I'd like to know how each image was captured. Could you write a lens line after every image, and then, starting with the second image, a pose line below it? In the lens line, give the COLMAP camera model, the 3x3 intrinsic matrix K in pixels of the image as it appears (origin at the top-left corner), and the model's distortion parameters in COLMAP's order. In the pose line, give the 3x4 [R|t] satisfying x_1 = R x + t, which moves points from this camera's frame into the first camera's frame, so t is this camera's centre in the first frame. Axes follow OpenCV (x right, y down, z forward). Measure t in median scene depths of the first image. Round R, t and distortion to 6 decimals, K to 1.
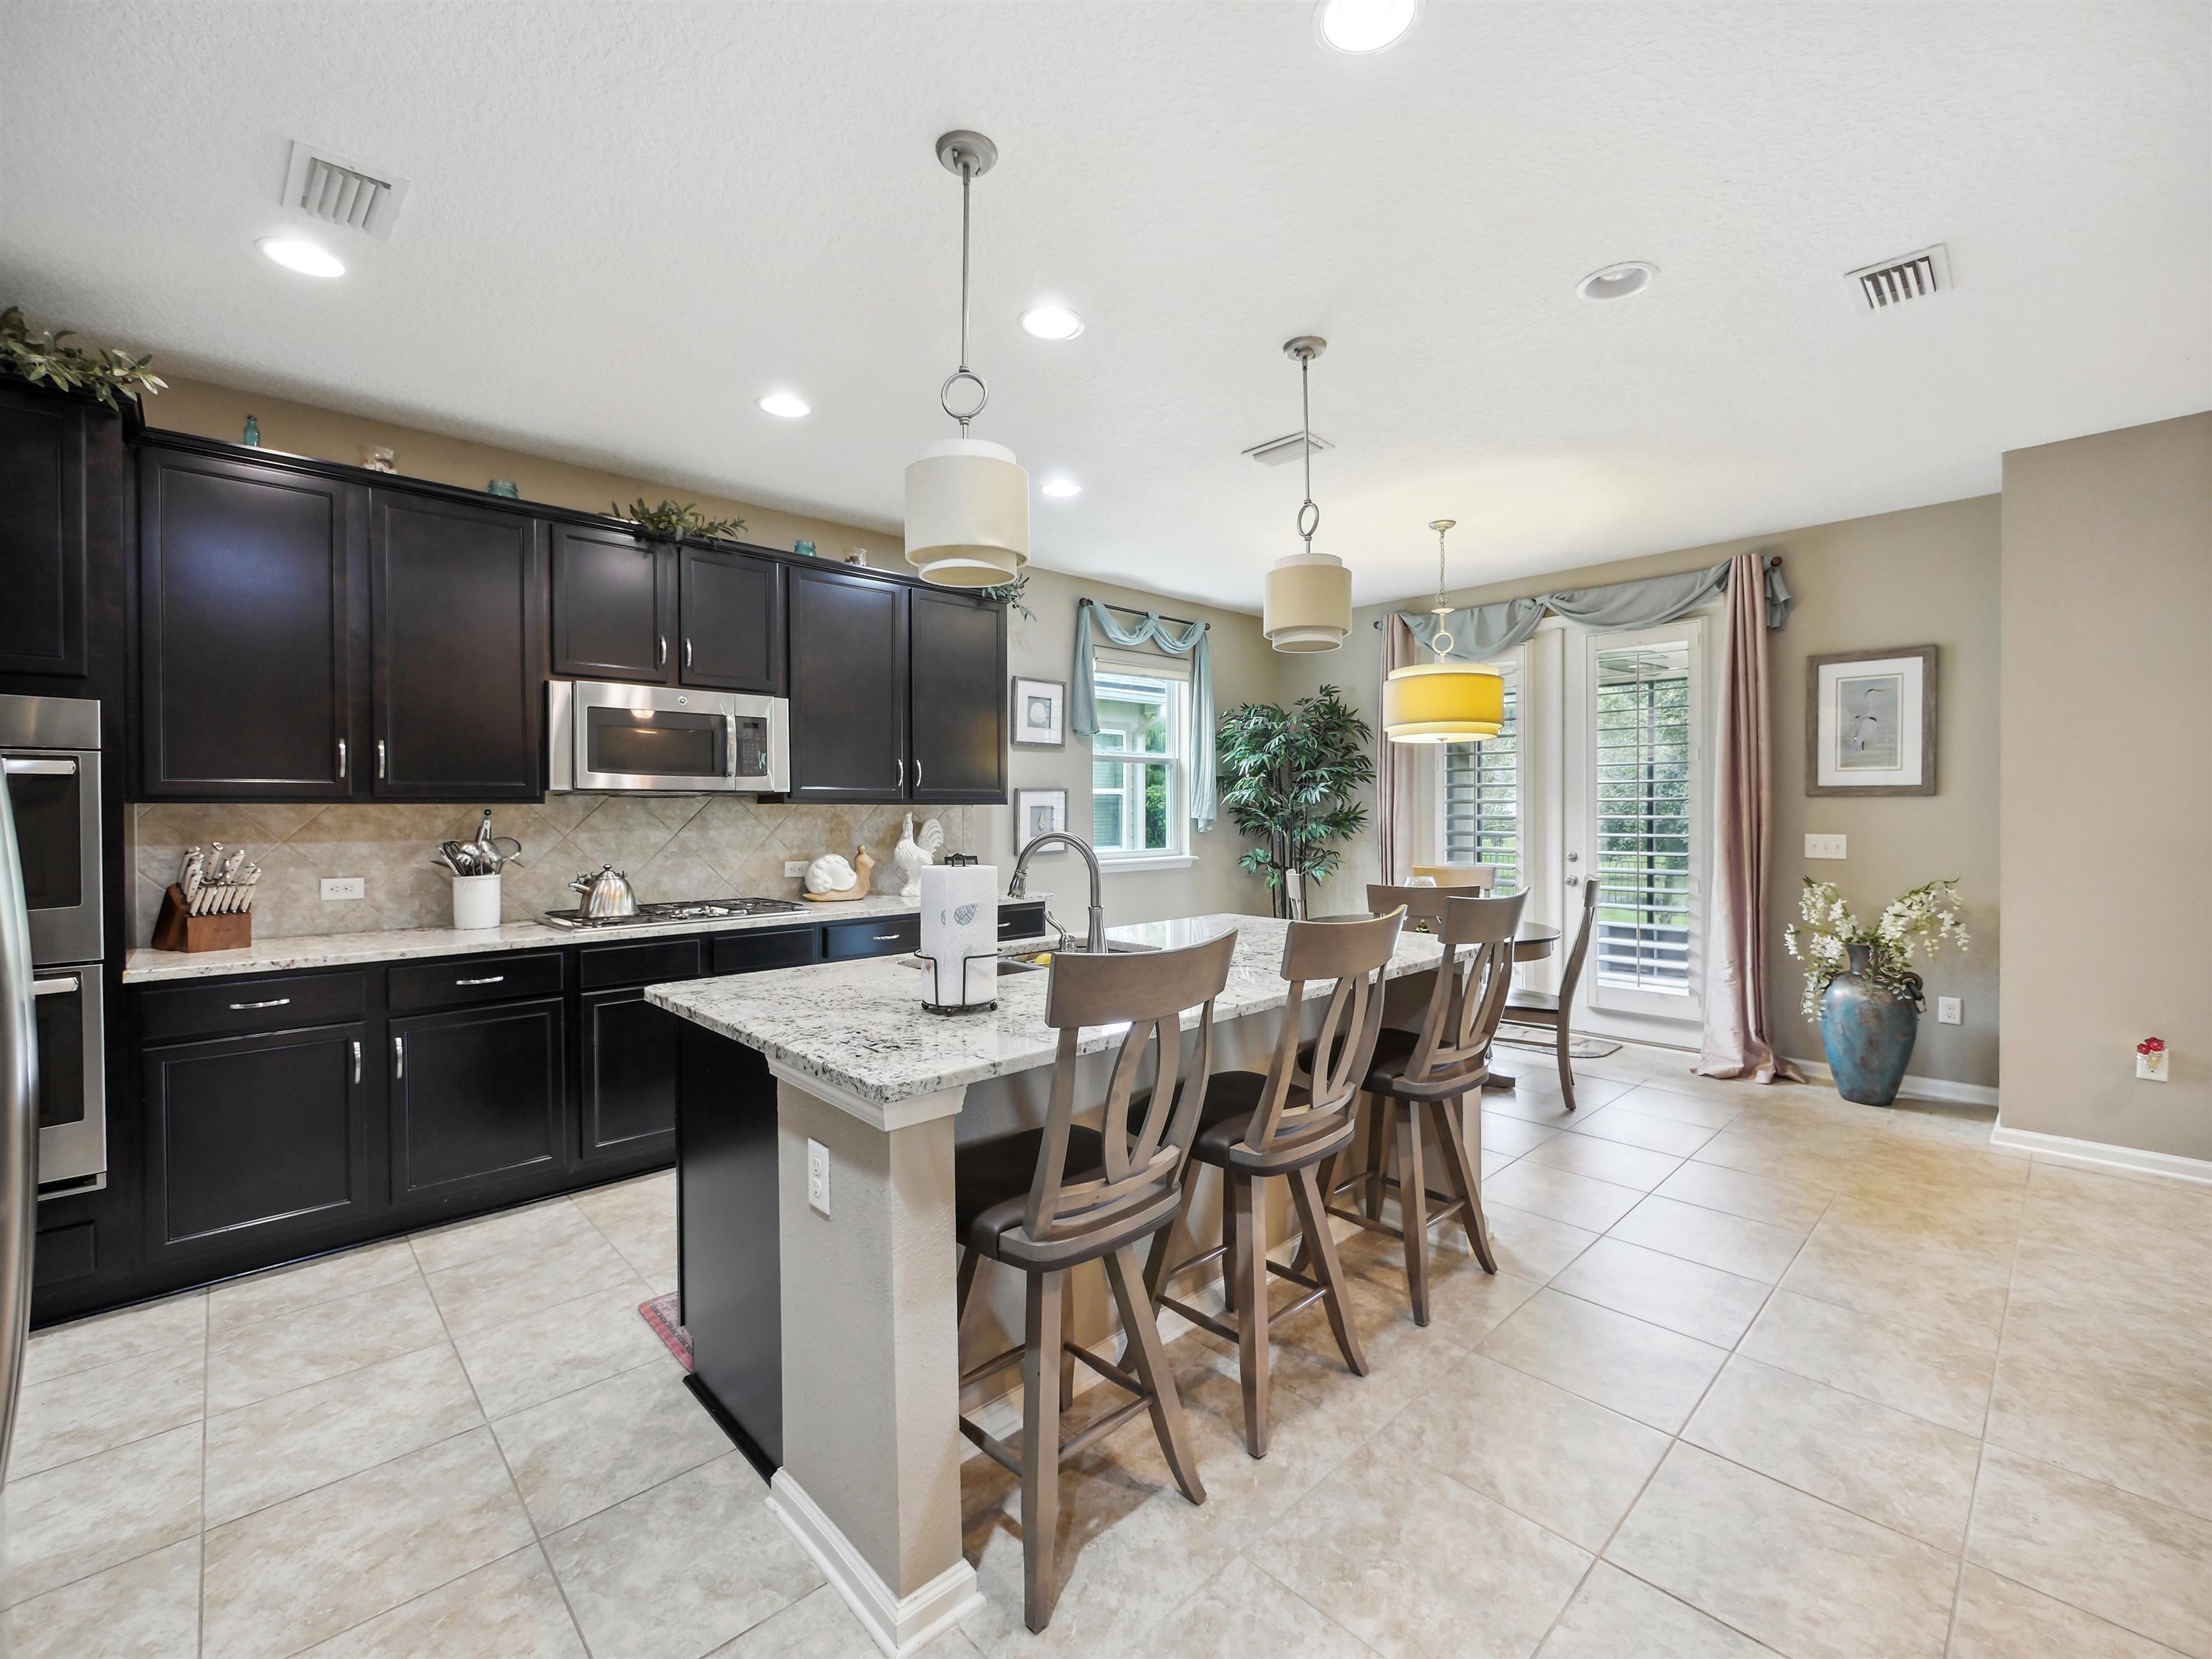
lens RADIAL K [[947.4, 0, 1107.1], [0, 947.4, 816.4], [0, 0, 1]] dist [-0.004208, 0.001382]
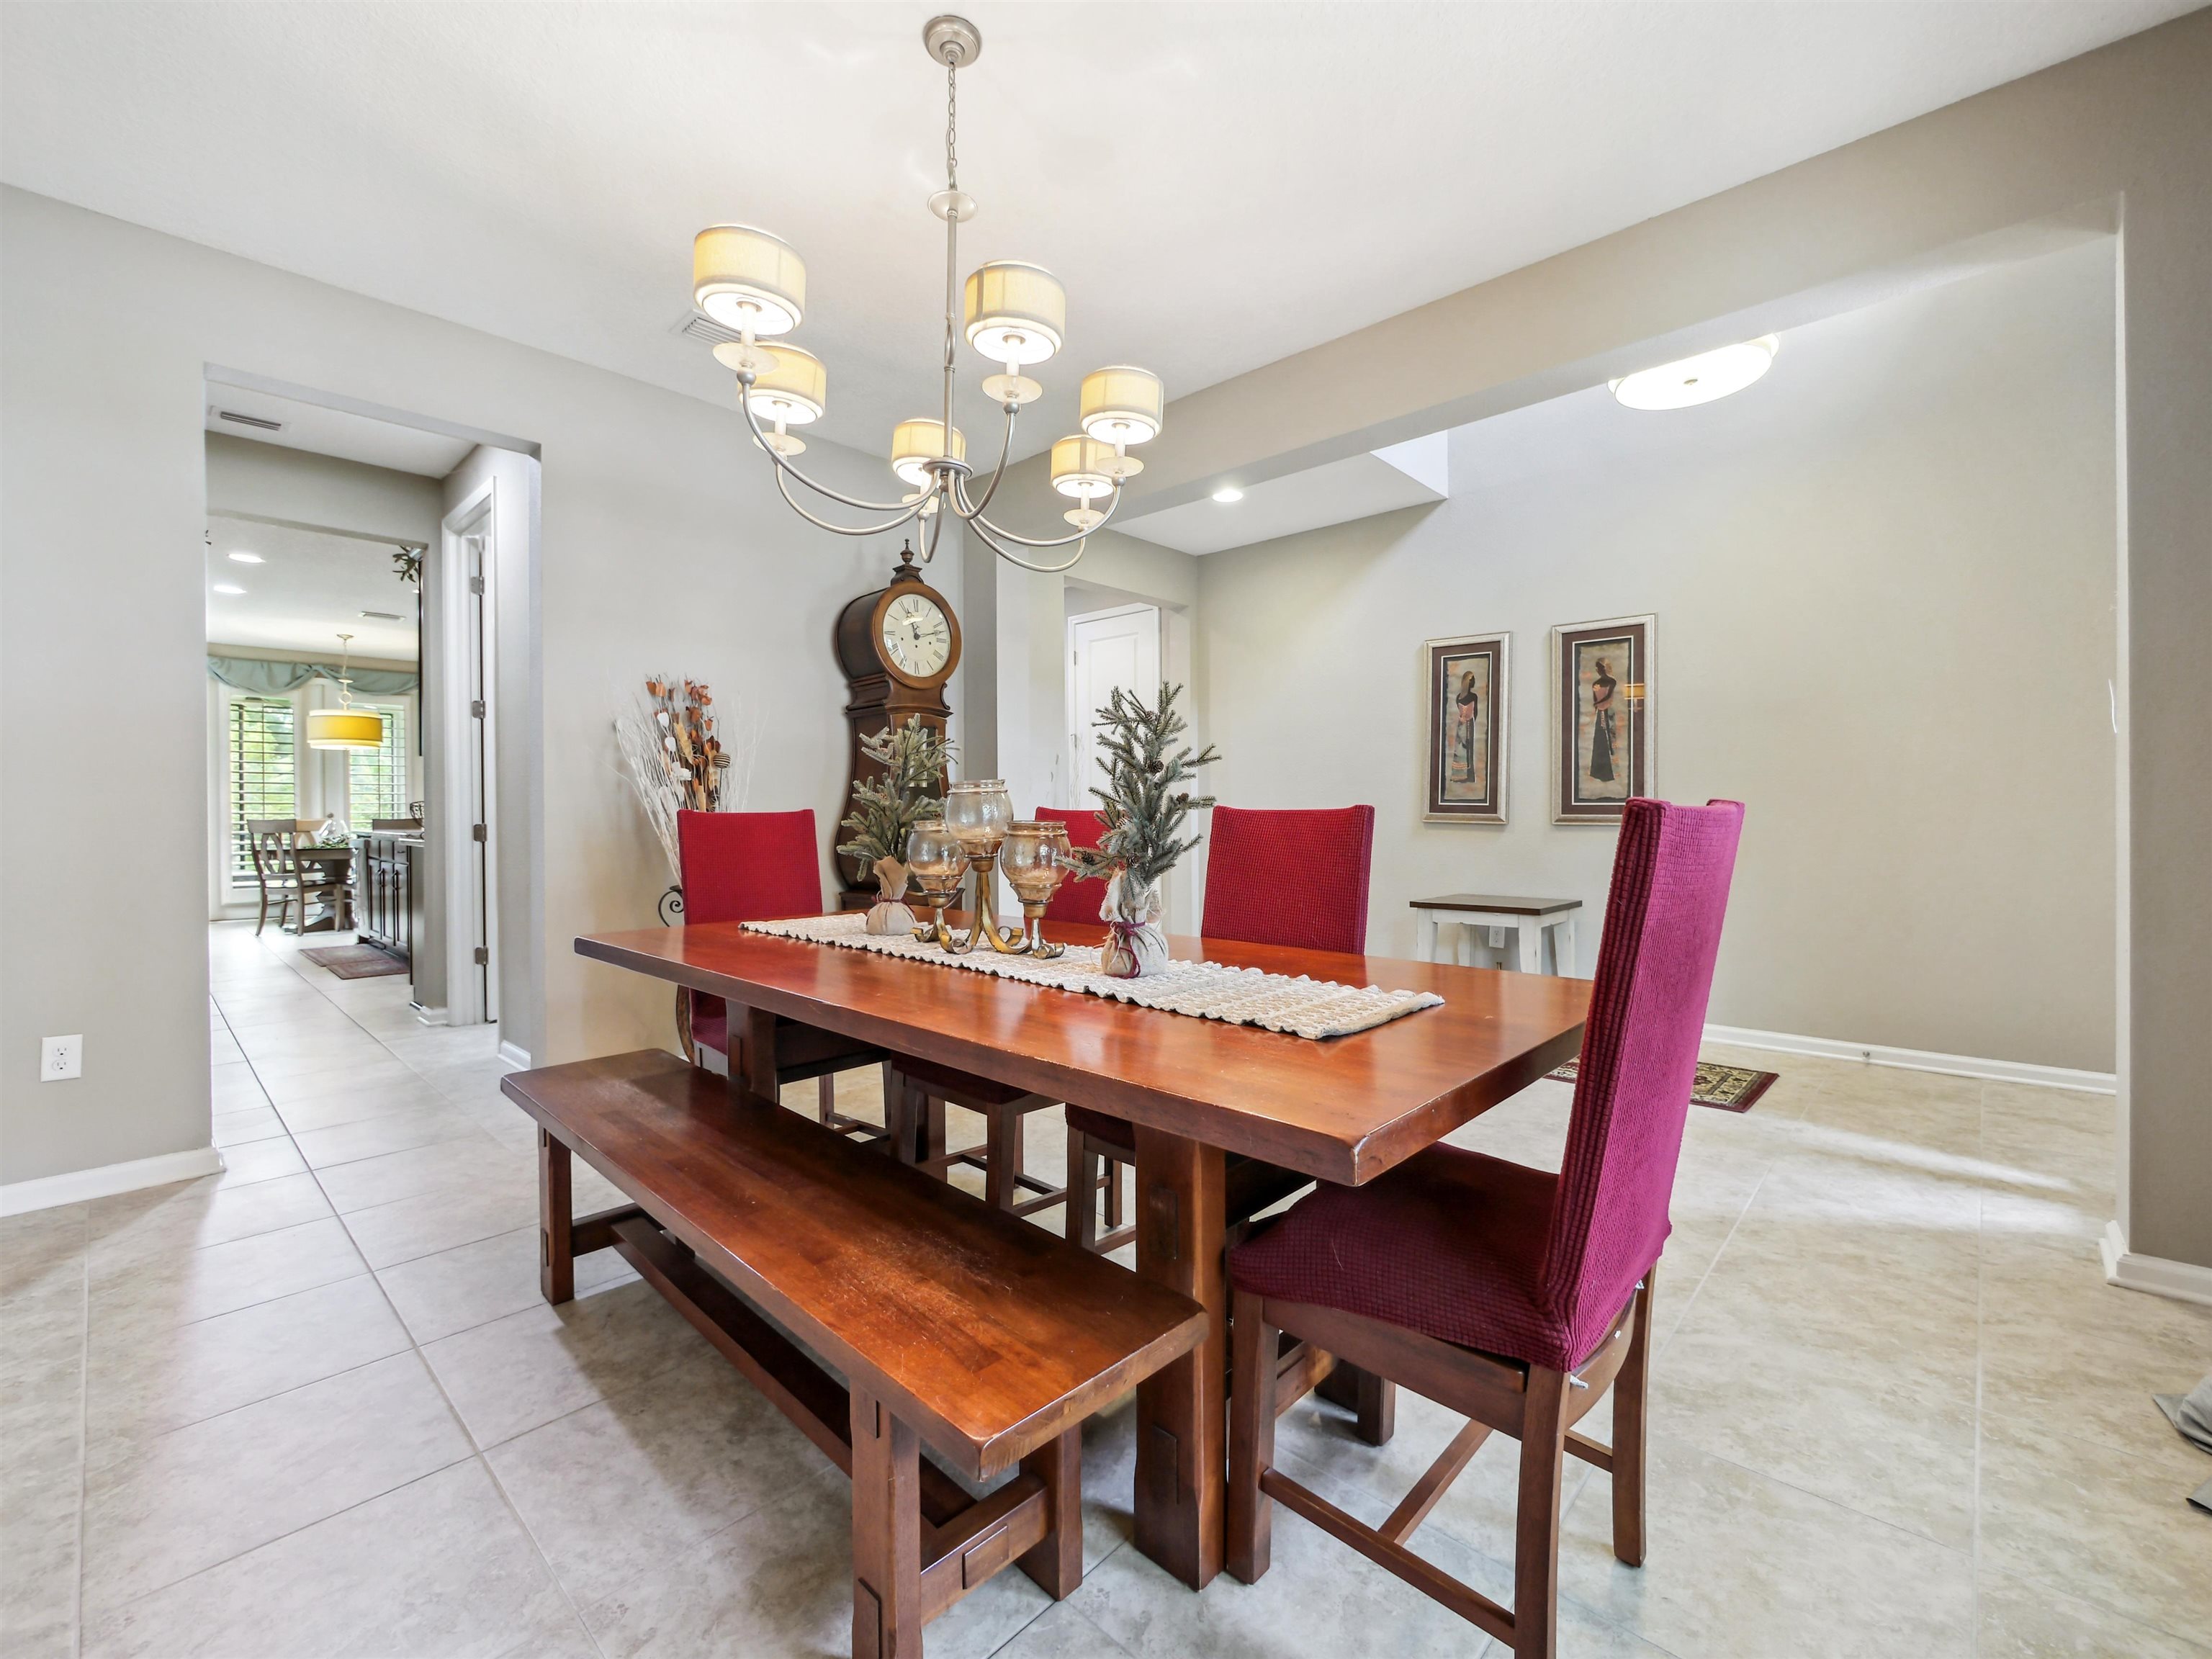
lens RADIAL K [[947.4, 0, 1116.5], [0, 947.4, 821.4], [0, 0, 1]] dist [-0.004208, 0.001382]
pose [[-0.058520, -0.003418, 0.998280, -1.874379], [0.014742, 0.999882, 0.004288, 0.093682], [-0.998177, 0.014967, -0.058462, -0.498601]]
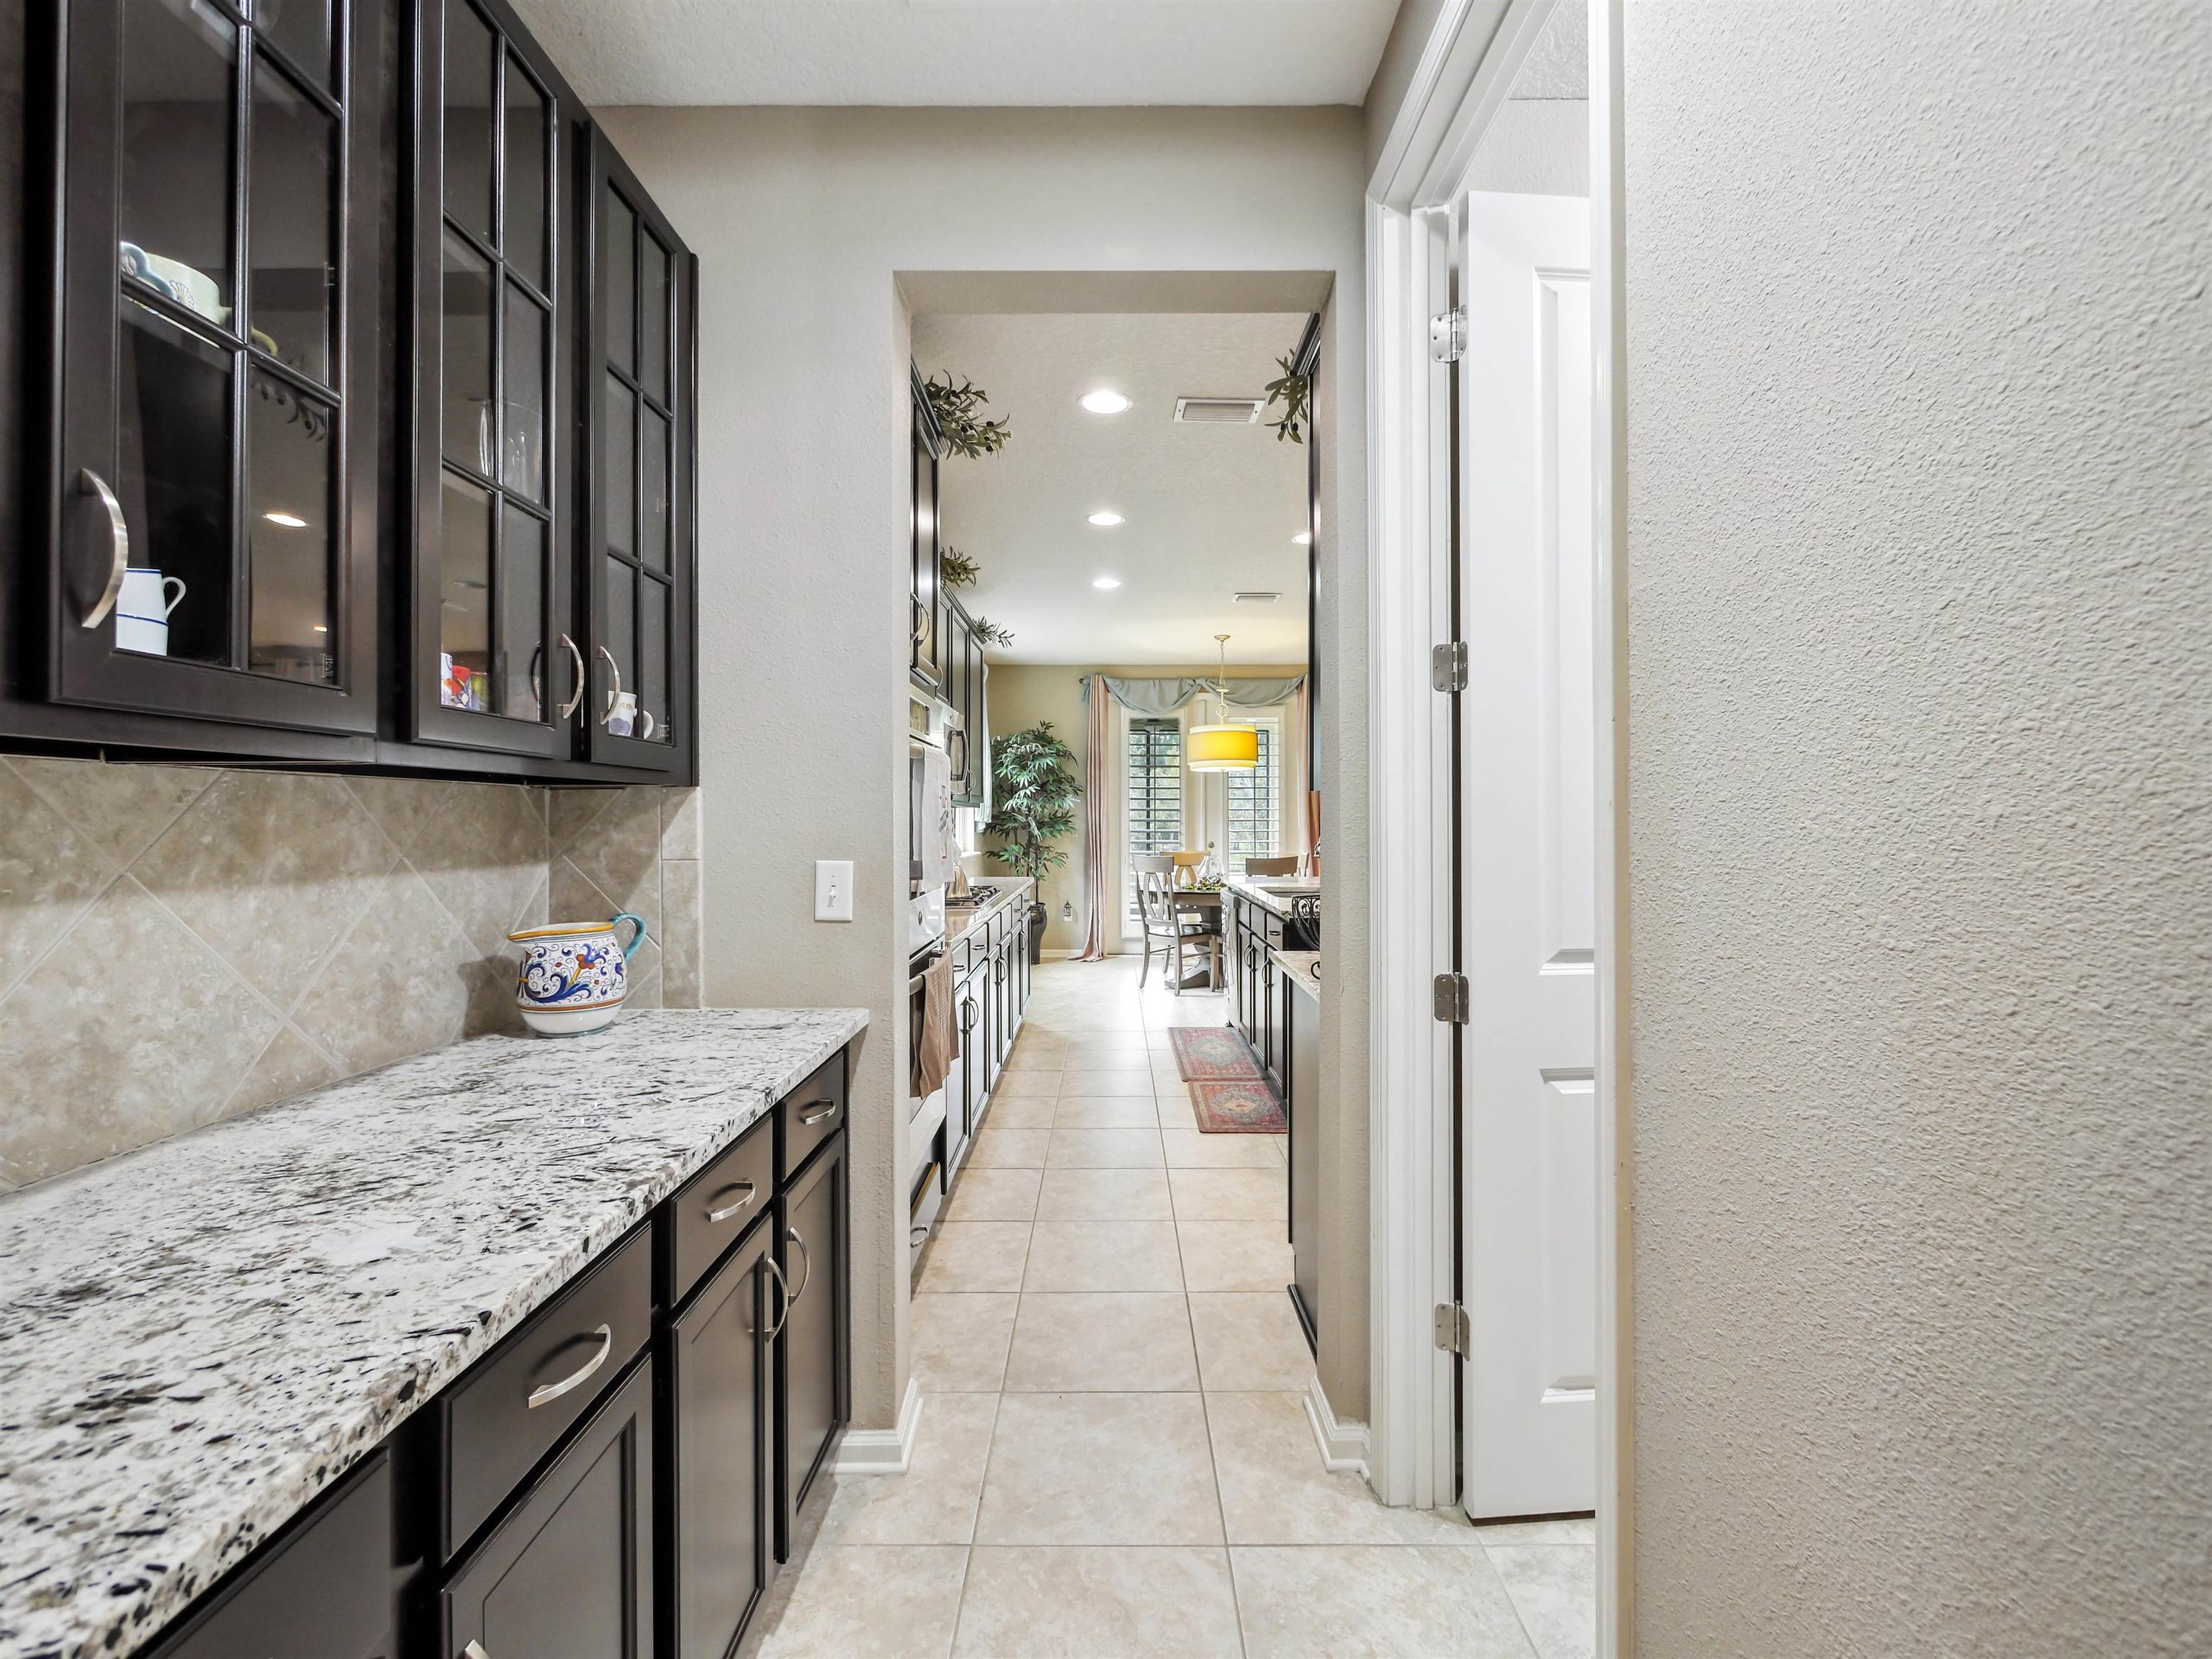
lens RADIAL K [[947.4, 0, 1121.4], [0, 947.4, 821.8], [0, 0, 1]] dist [-0.004208, 0.001382]
pose [[0.680721, 0.001704, 0.732541, -1.073610], [0.007310, 0.999932, -0.009119, 0.023868], [-0.732506, 0.011562, 0.680662, 0.038834]]
